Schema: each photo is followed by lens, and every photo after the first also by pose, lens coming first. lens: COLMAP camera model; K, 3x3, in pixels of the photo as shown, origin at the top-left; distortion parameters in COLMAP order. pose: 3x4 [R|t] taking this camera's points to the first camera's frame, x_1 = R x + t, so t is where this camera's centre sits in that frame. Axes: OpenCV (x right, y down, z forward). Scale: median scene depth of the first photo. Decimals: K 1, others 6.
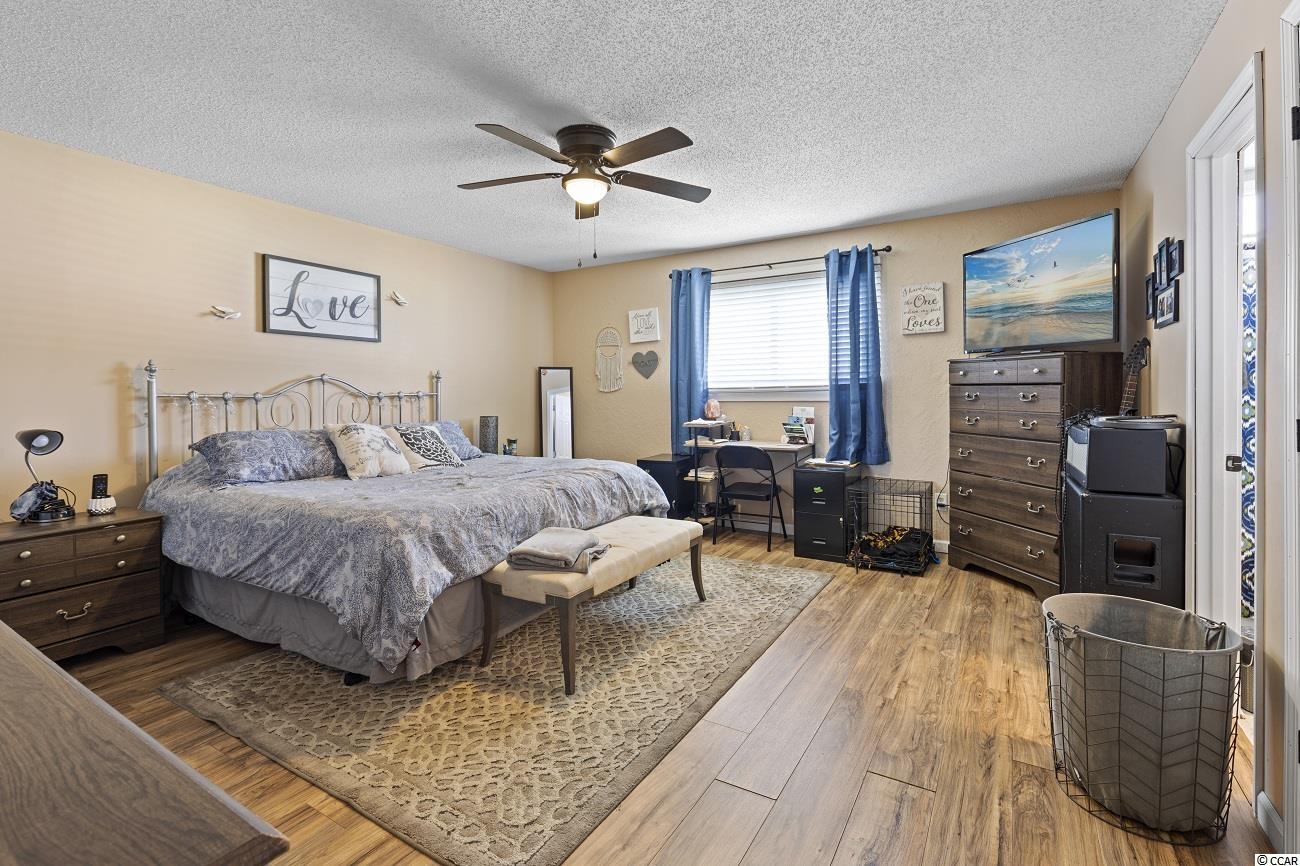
lens RADIAL K [[594.8, 0, 648.7], [0, 594.8, 398.7], [0, 0, 1]] dist [0.008029, 0.000131]
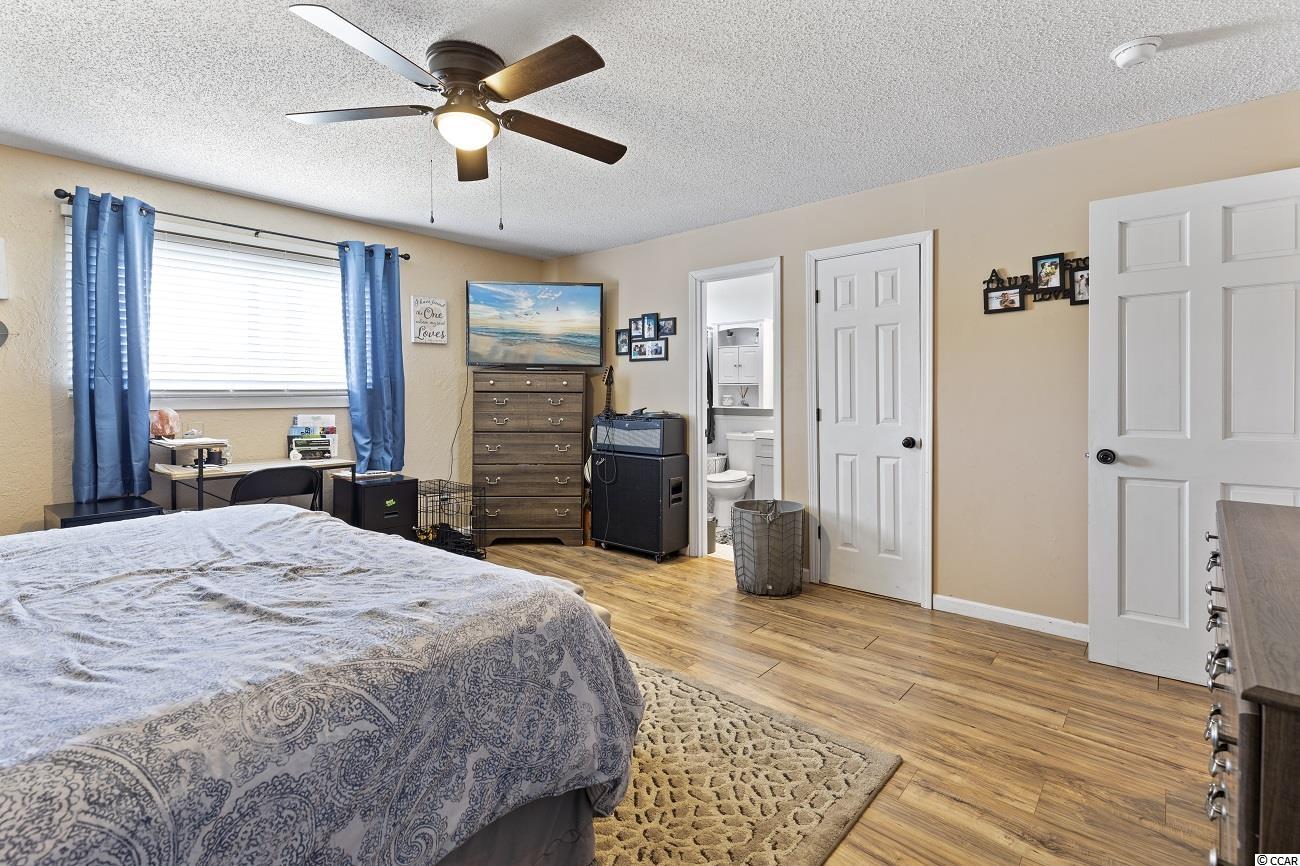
lens RADIAL K [[604.3, 0, 647.3], [0, 604.3, 402.3], [0, 0, 1]] dist [0.004850, 0.000322]
pose [[0.168071, -0.001414, 0.985774, -0.653601], [0.008283, 0.999966, 0.000022, 0.000283], [-0.985740, 0.008161, 0.168077, 0.507215]]
